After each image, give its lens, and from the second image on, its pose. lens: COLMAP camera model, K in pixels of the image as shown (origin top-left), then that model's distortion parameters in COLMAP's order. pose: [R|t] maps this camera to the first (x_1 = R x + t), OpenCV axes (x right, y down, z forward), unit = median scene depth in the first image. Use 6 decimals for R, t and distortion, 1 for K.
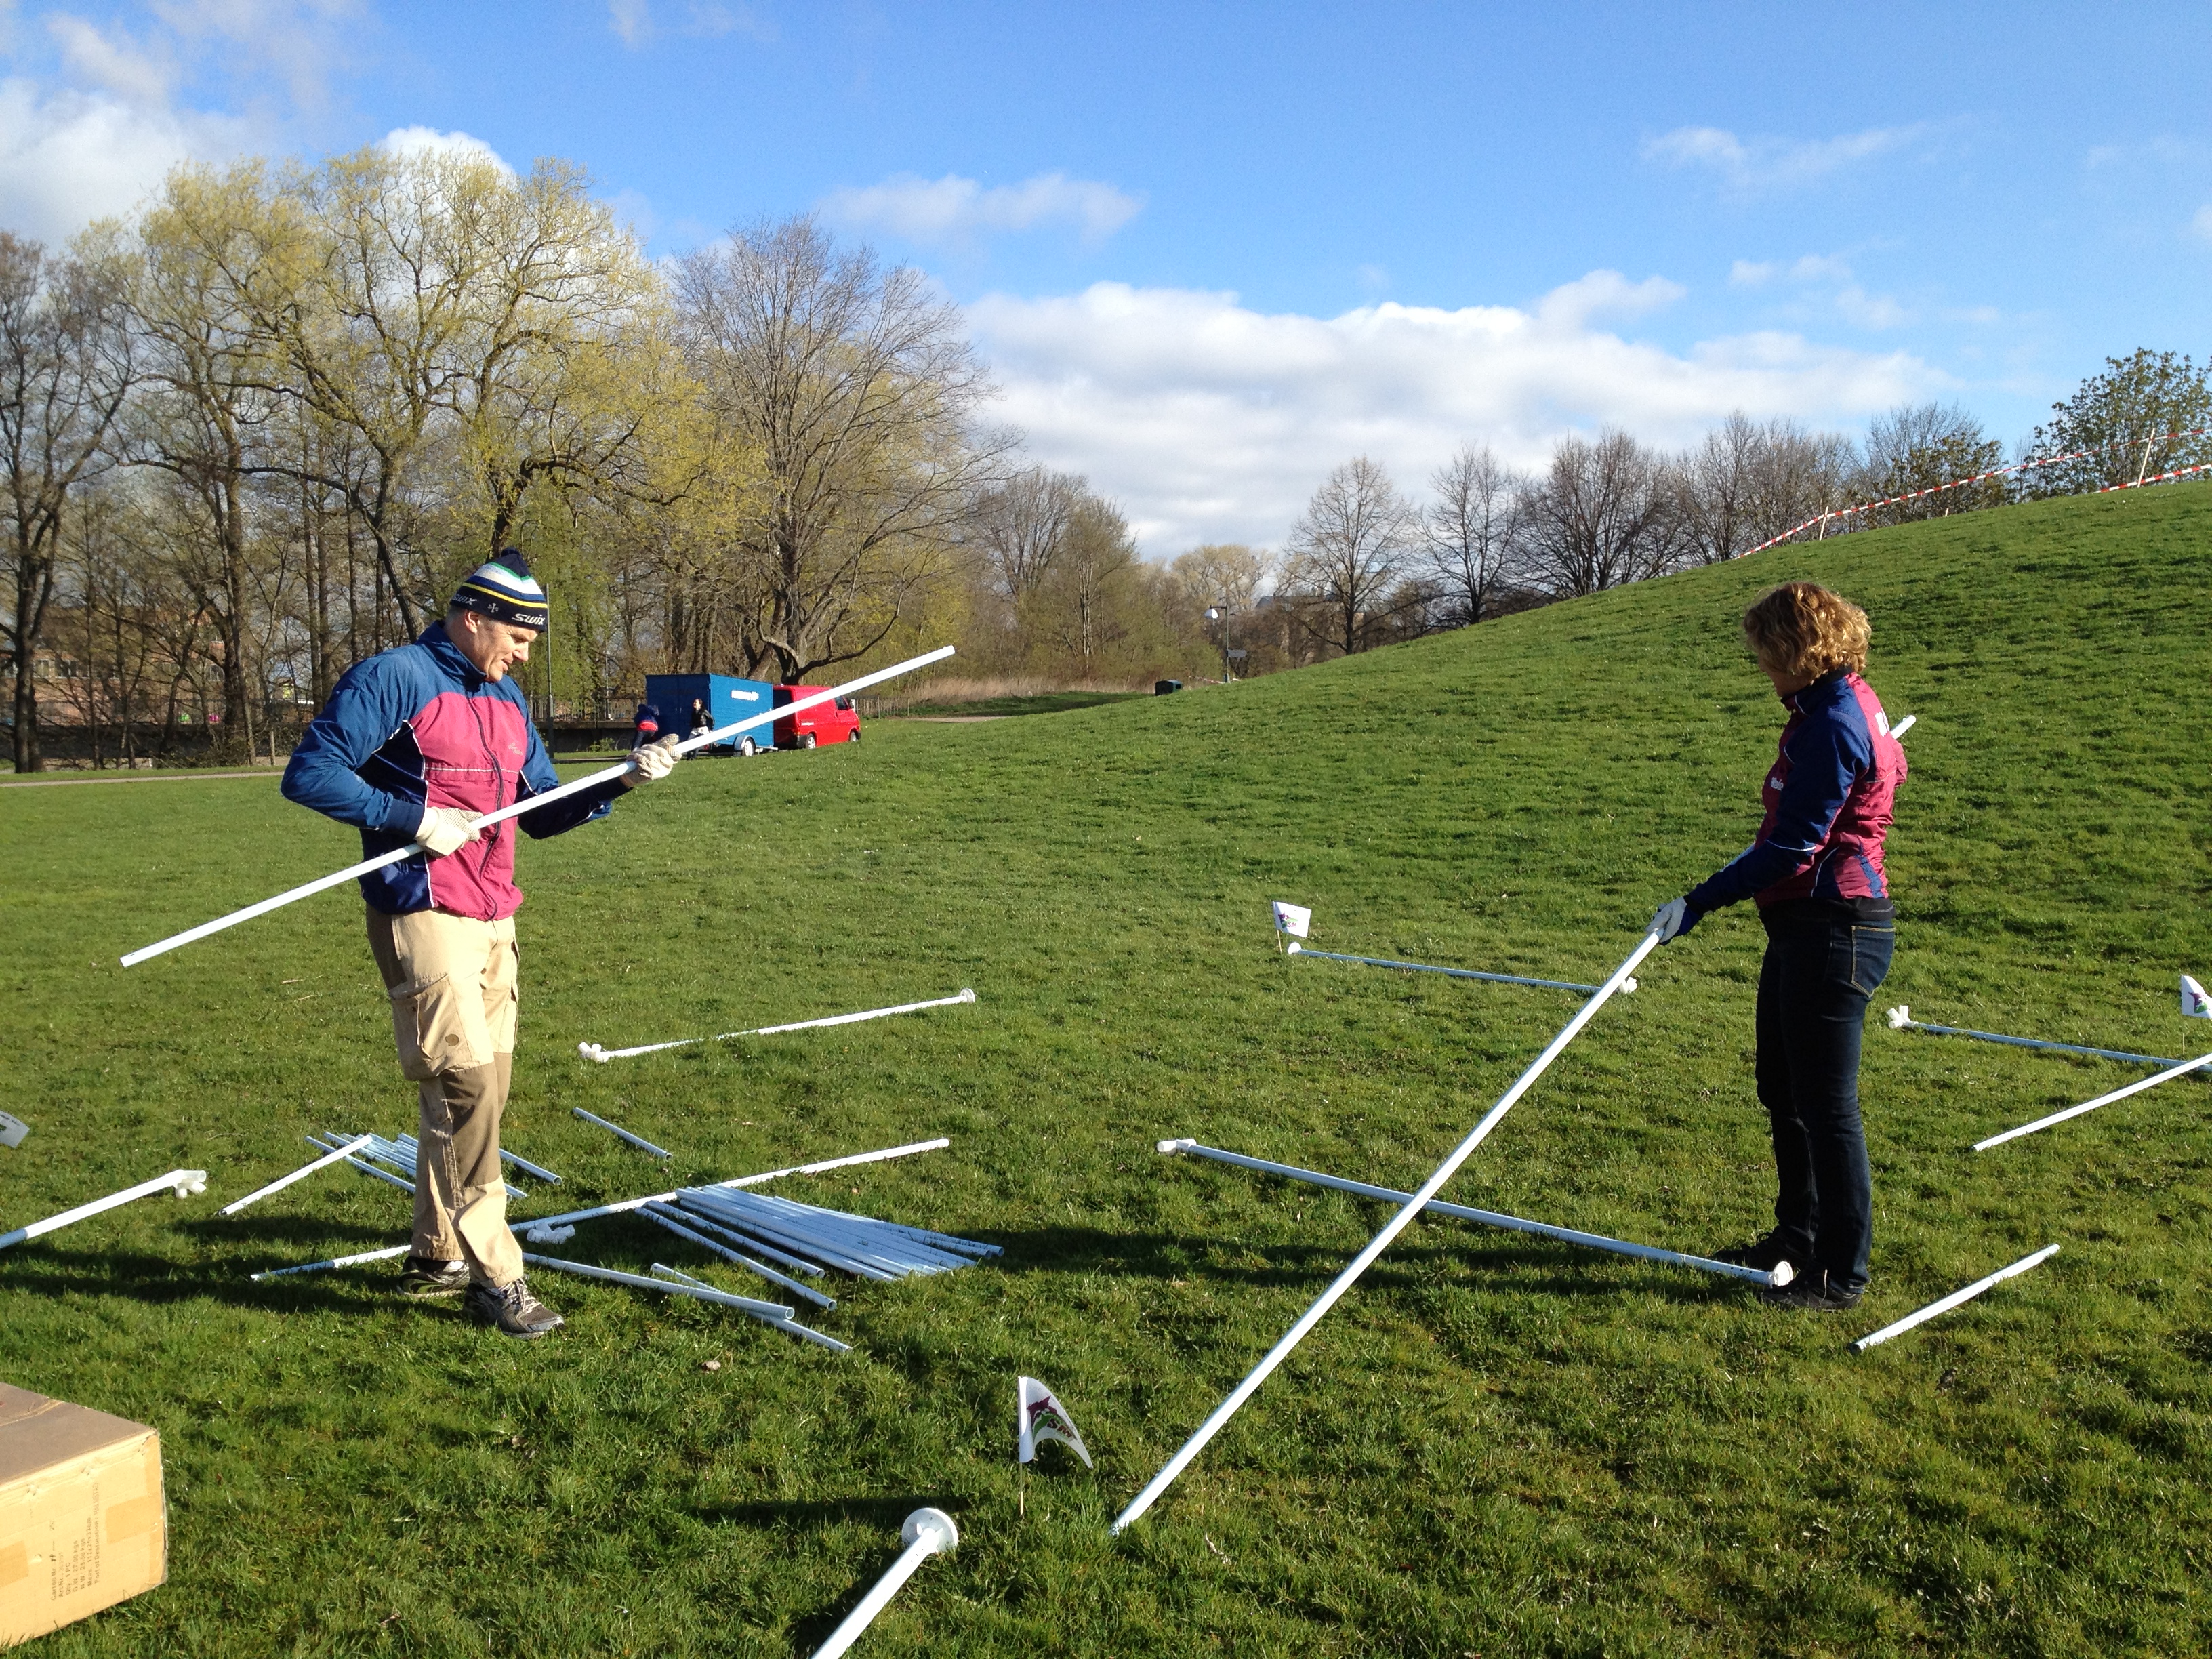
lens RADIAL K [[2130.9, 0, 1107.5], [0, 2130.9, 803.0], [0, 0, 1]] dist [0.193888, -0.430418]
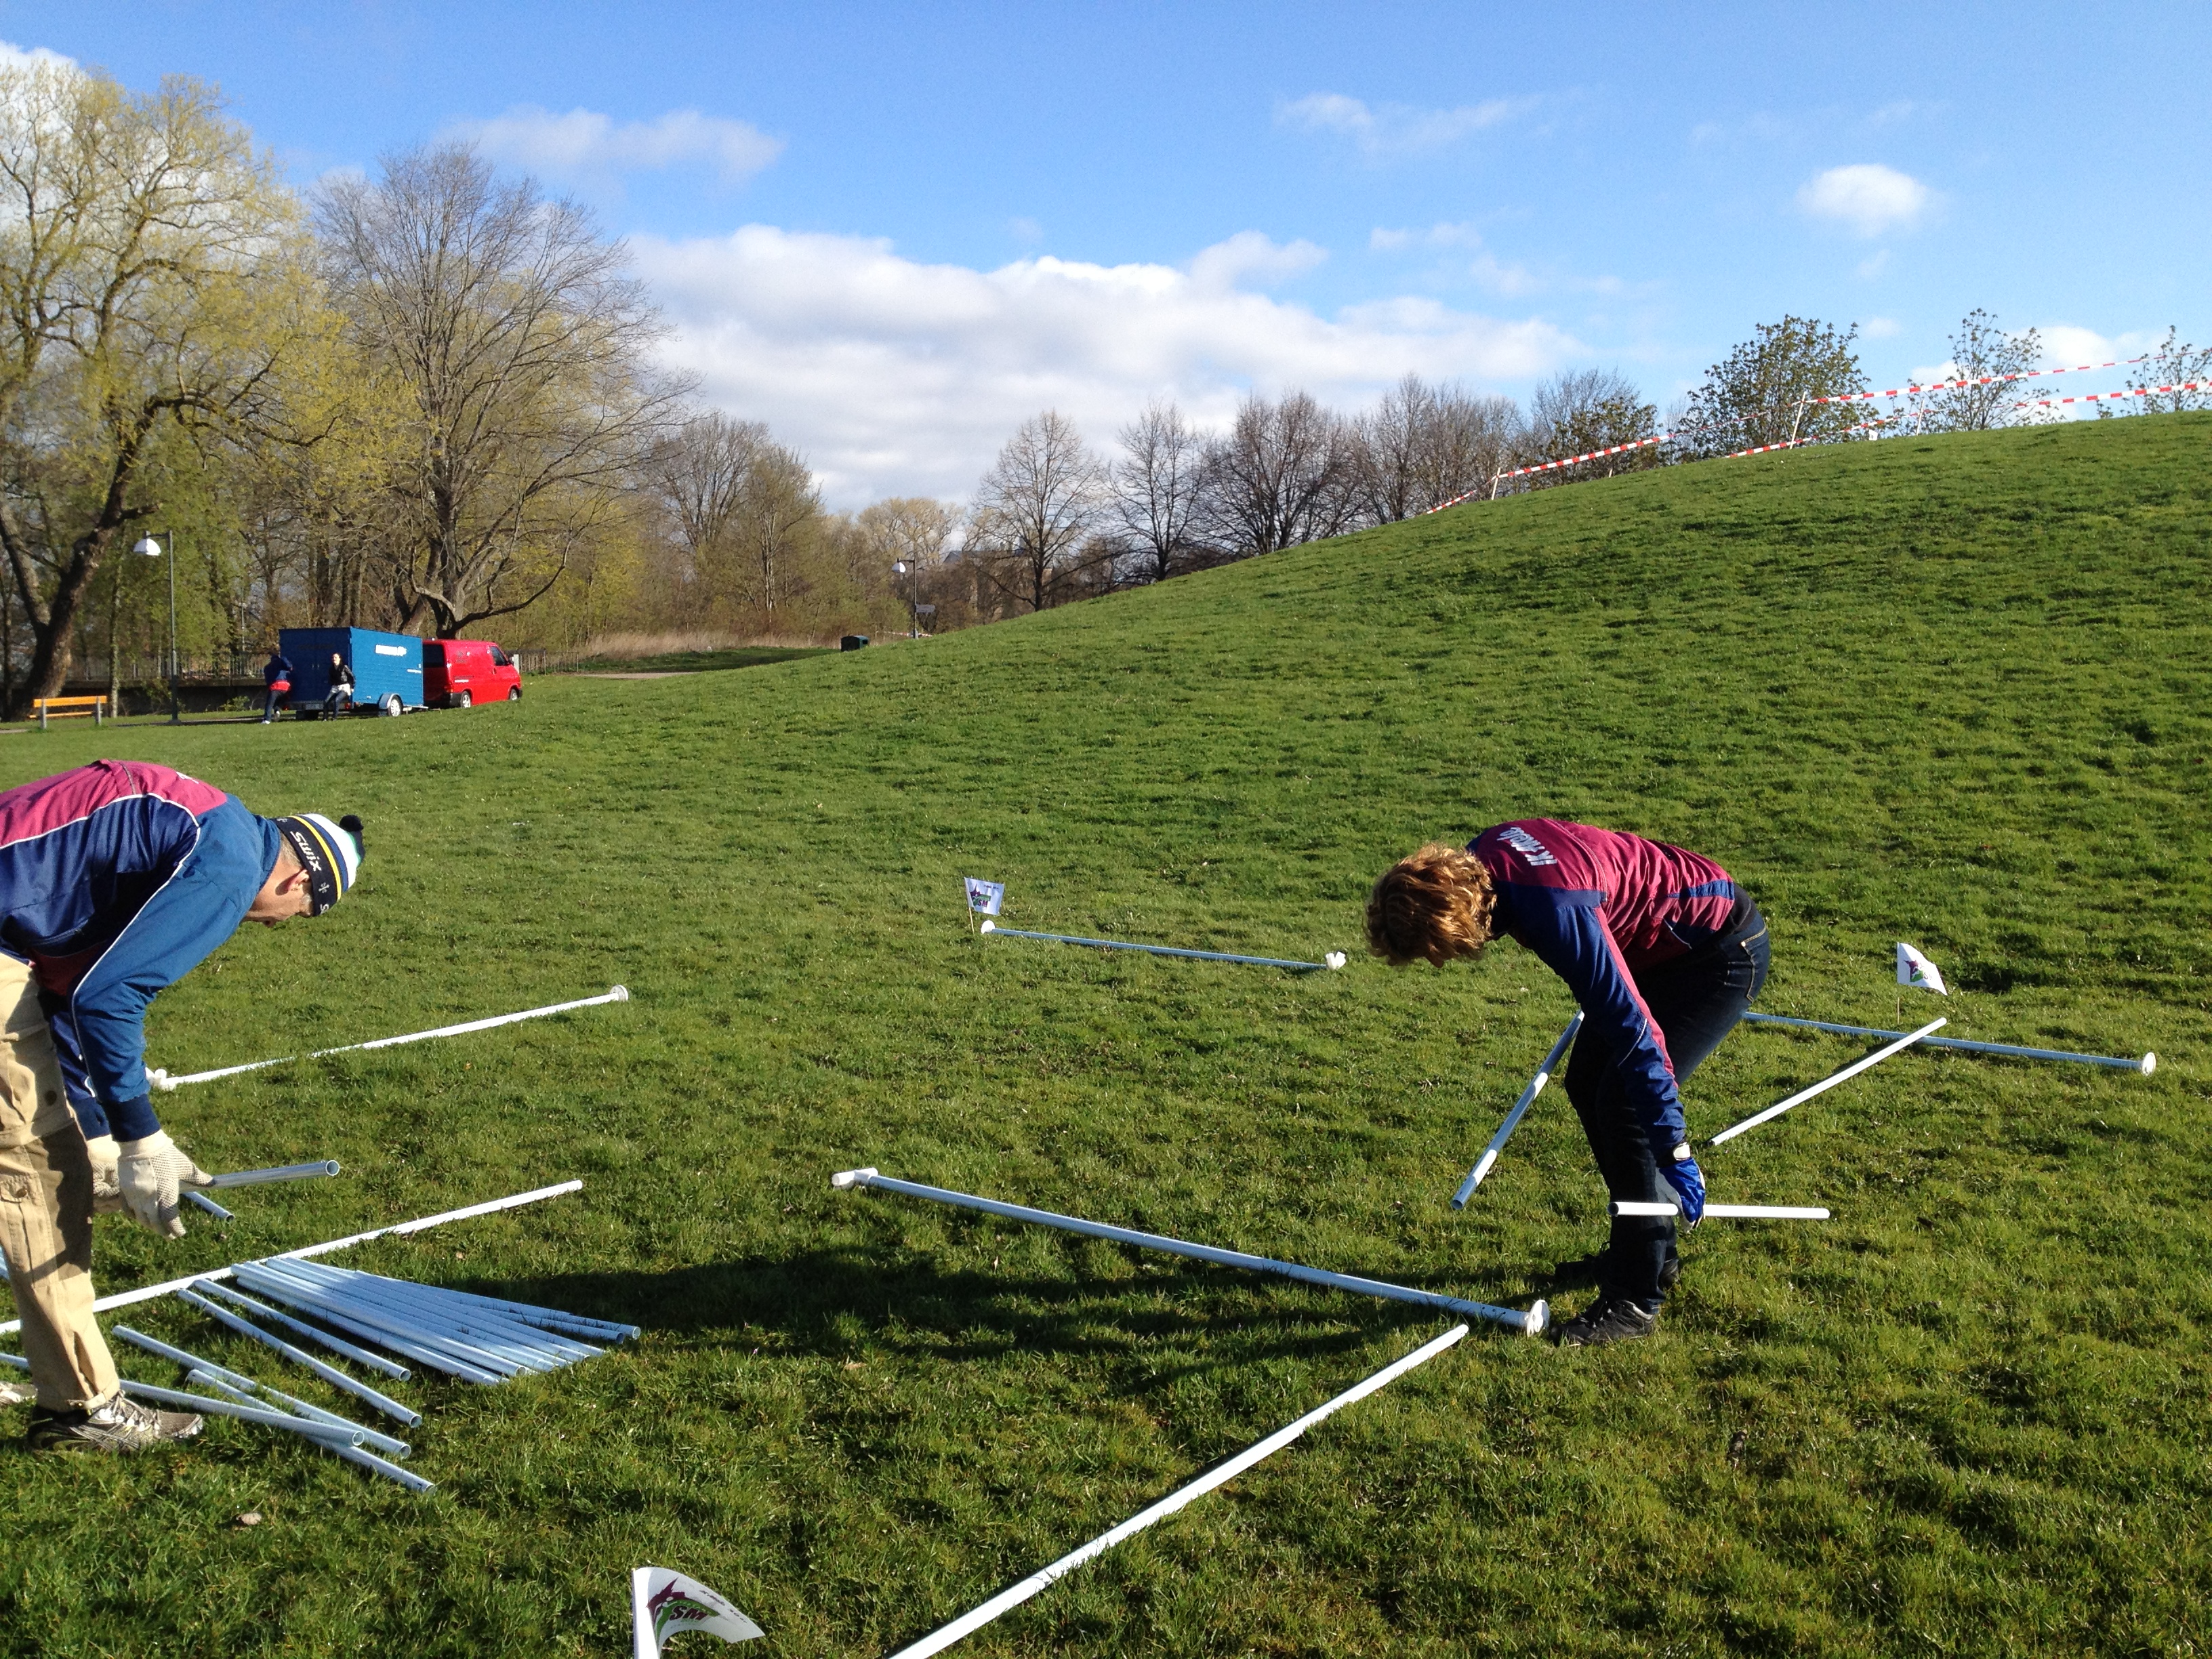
lens RADIAL K [[2130.9, 0, 1107.5], [0, 2130.9, 803.0], [0, 0, 1]] dist [0.193888, -0.430418]
pose [[0.989470, -0.011518, 0.144280, 0.007616], [0.008475, 0.999729, 0.021681, -0.007350], [-0.144490, -0.020230, 0.989299, 0.099377]]
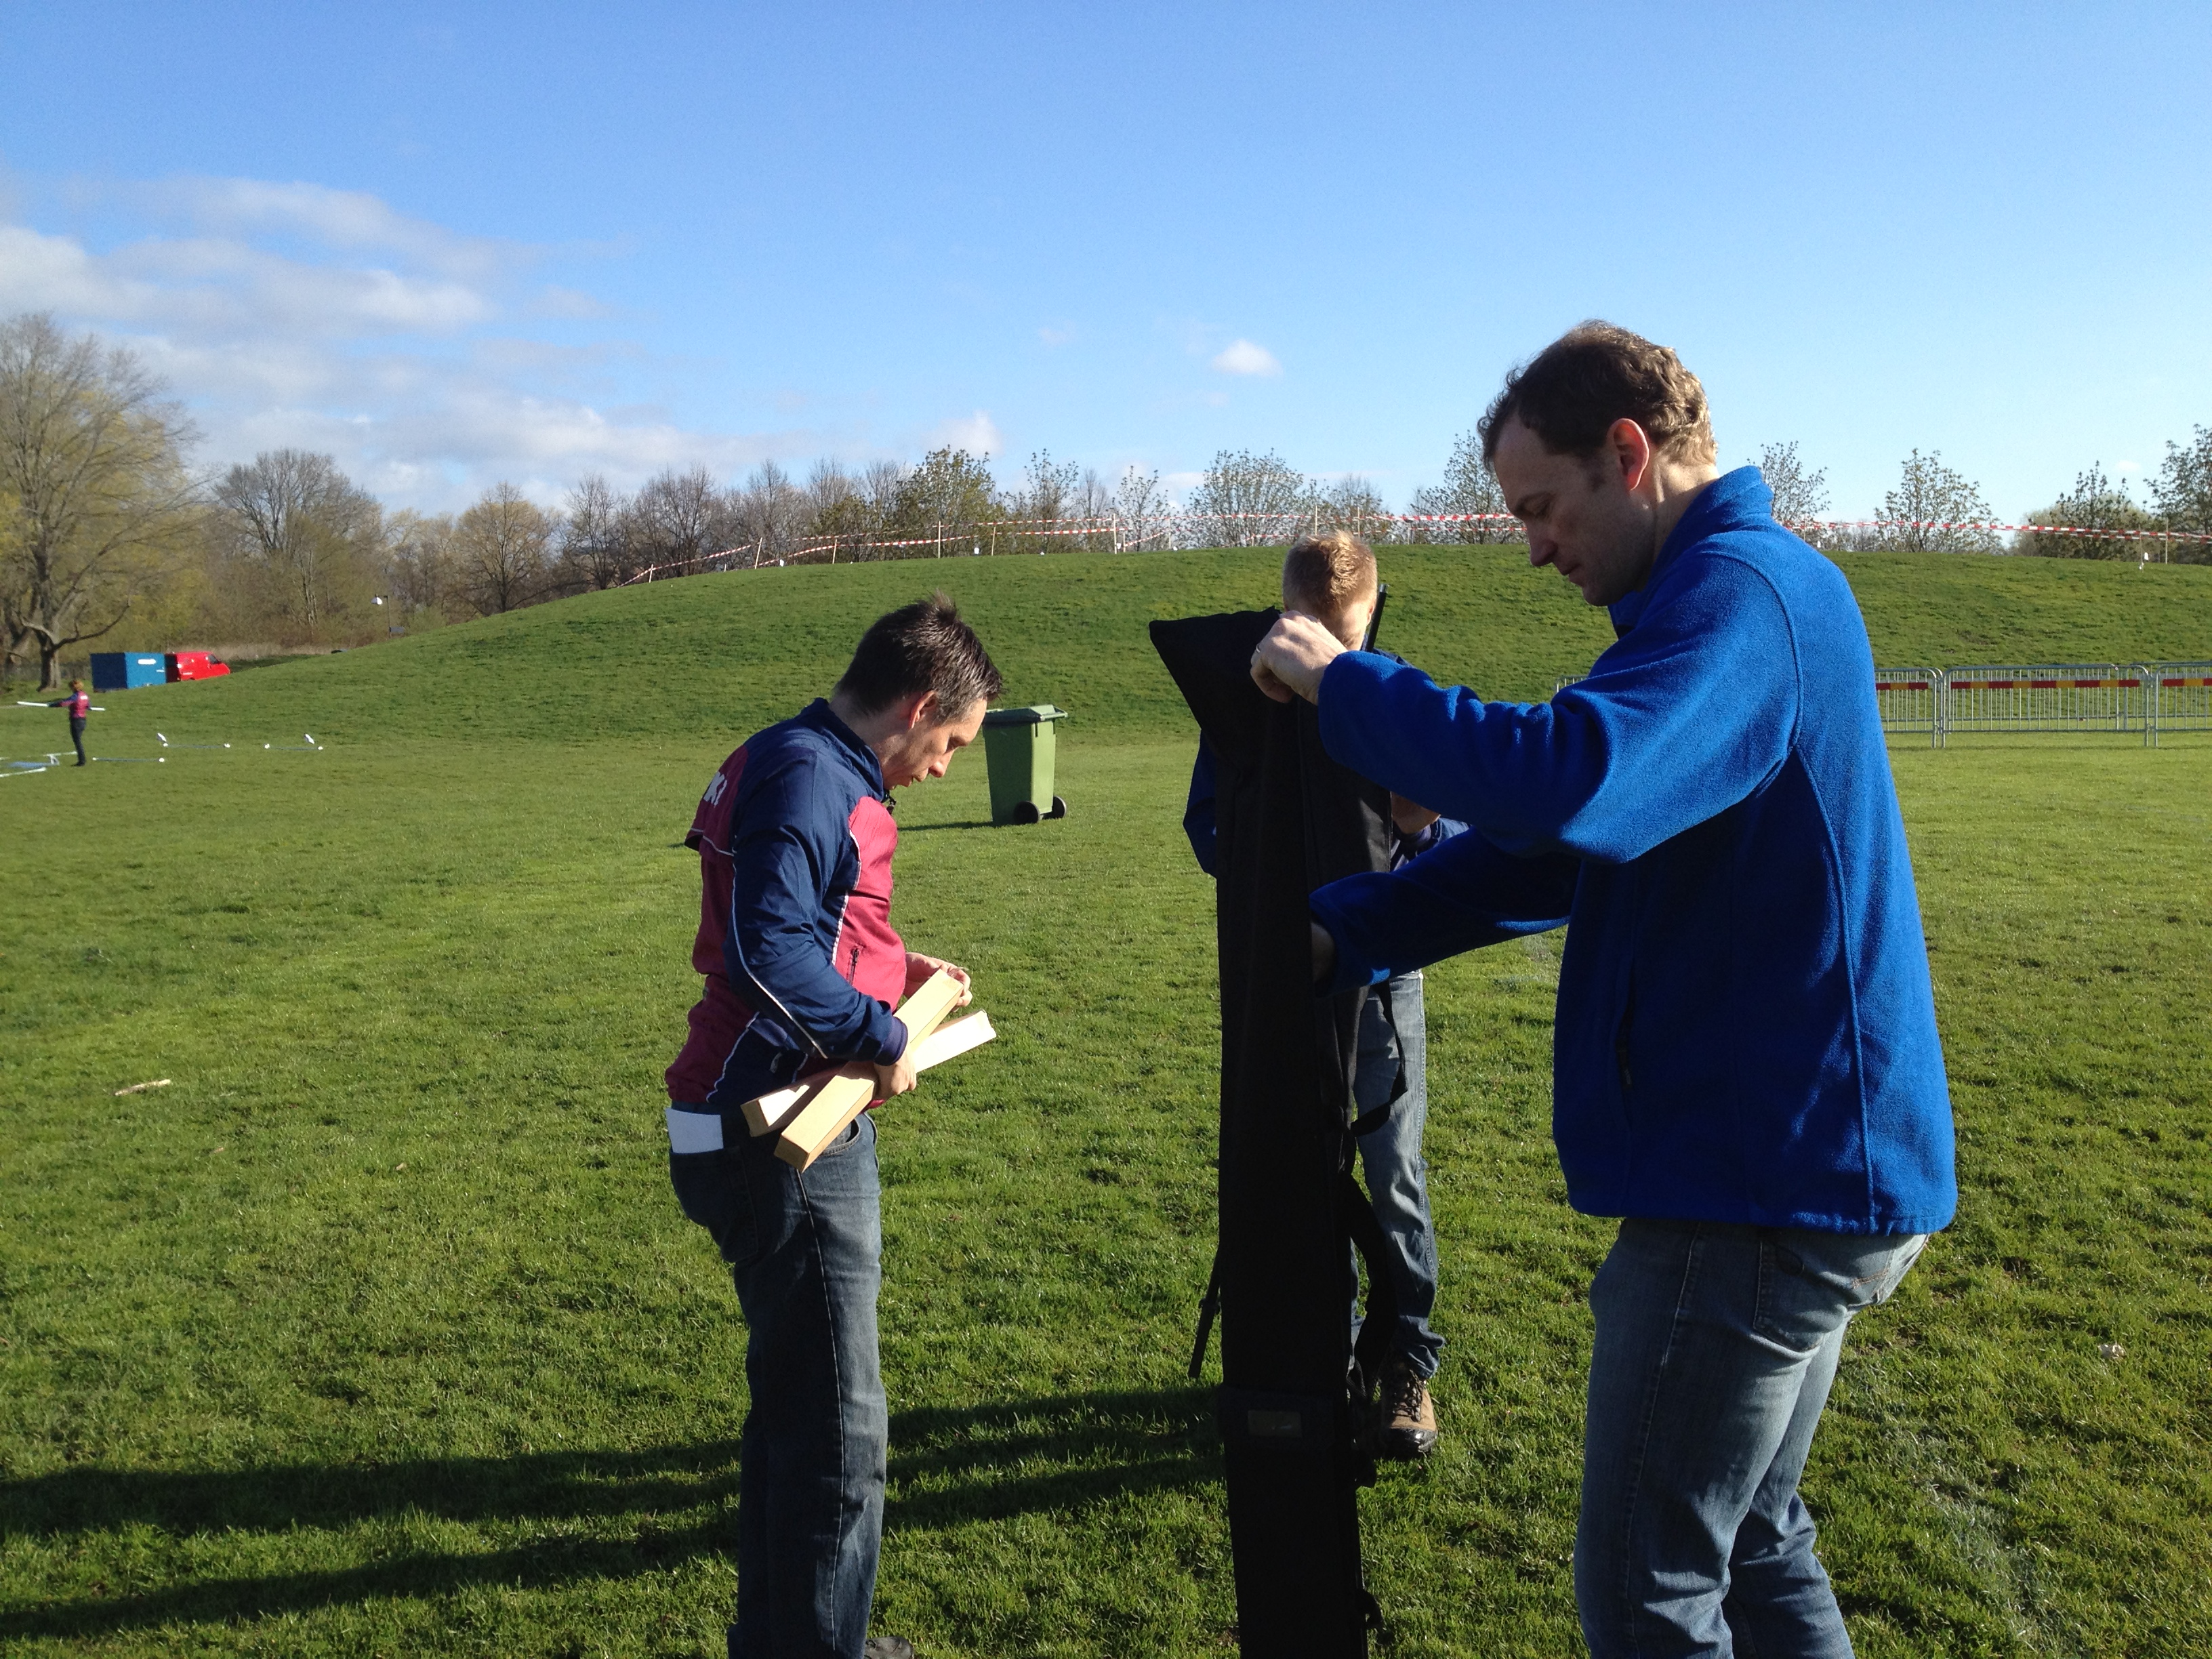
lens RADIAL K [[2120.8, 0, 1073.5], [0, 2120.8, 783.6], [0, 0, 1]] dist [0.209454, -0.379844]
pose [[0.956604, -0.048850, 0.287268, 0.472505], [0.044481, 0.998774, 0.021720, 0.156270], [-0.287977, -0.007999, 0.957604, -3.305542]]
